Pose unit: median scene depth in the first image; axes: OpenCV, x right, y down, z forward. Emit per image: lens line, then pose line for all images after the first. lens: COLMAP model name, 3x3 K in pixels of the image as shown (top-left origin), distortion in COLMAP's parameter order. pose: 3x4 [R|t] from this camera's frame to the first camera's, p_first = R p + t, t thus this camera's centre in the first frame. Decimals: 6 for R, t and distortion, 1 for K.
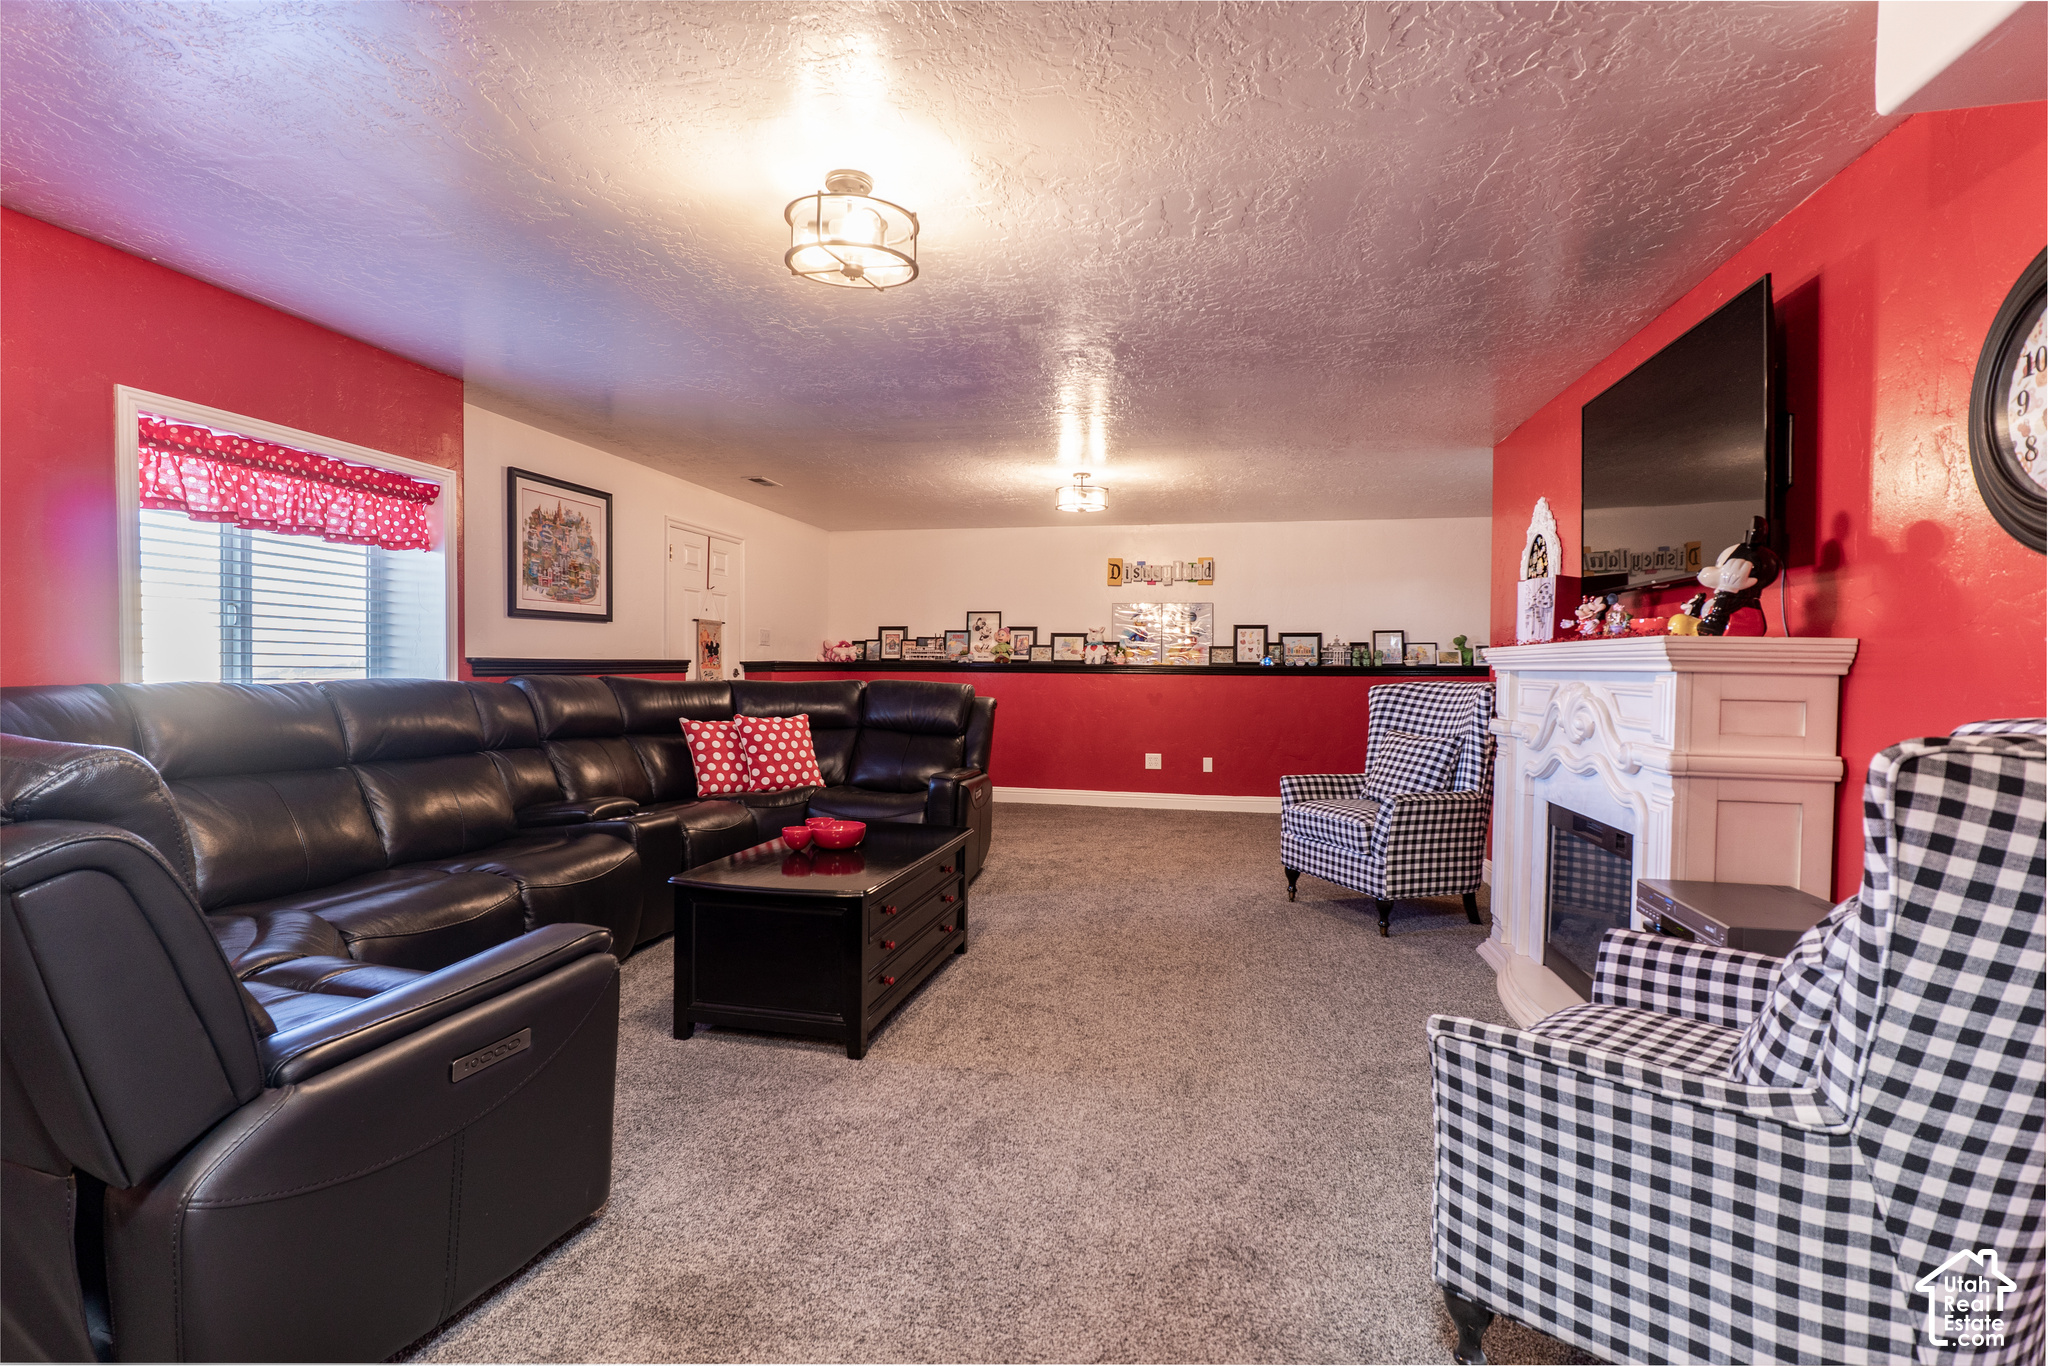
lens RADIAL K [[968.1, 0, 1024.0], [0, 968.1, 683.0], [0, 0, 1]] dist [0.000277, 0.000463]
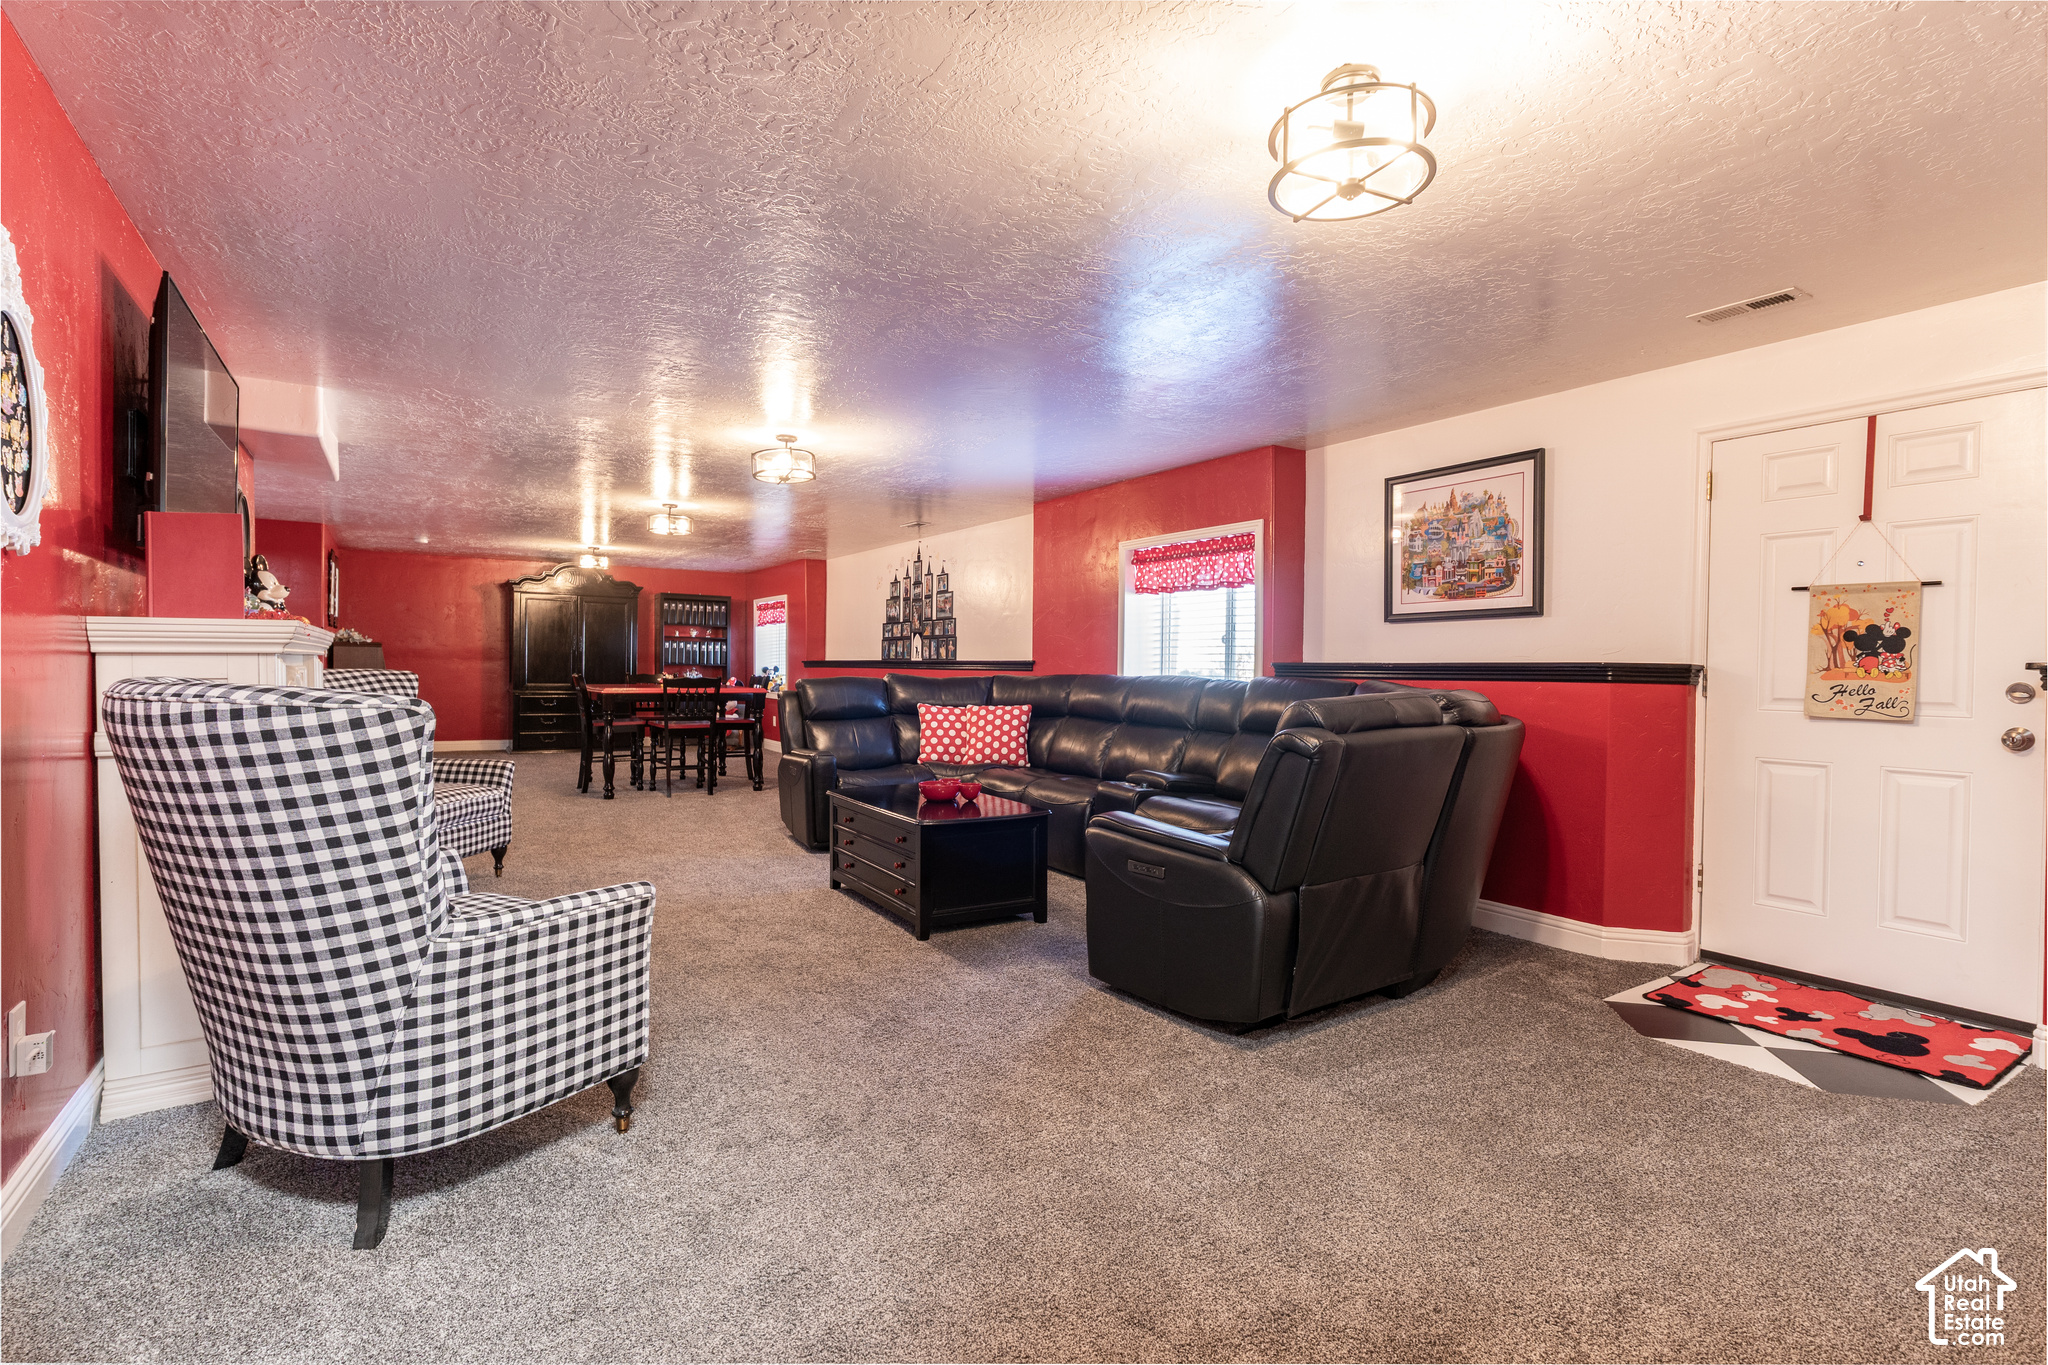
lens RADIAL K [[968.1, 0, 1024.0], [0, 968.1, 682.5], [0, 0, 1]] dist [0.000277, 0.000463]
pose [[-0.700956, 0.031337, -0.712516, 0.450464], [0.001653, 0.999103, 0.042315, -0.045298], [0.713203, 0.028483, -0.700379, 1.343706]]
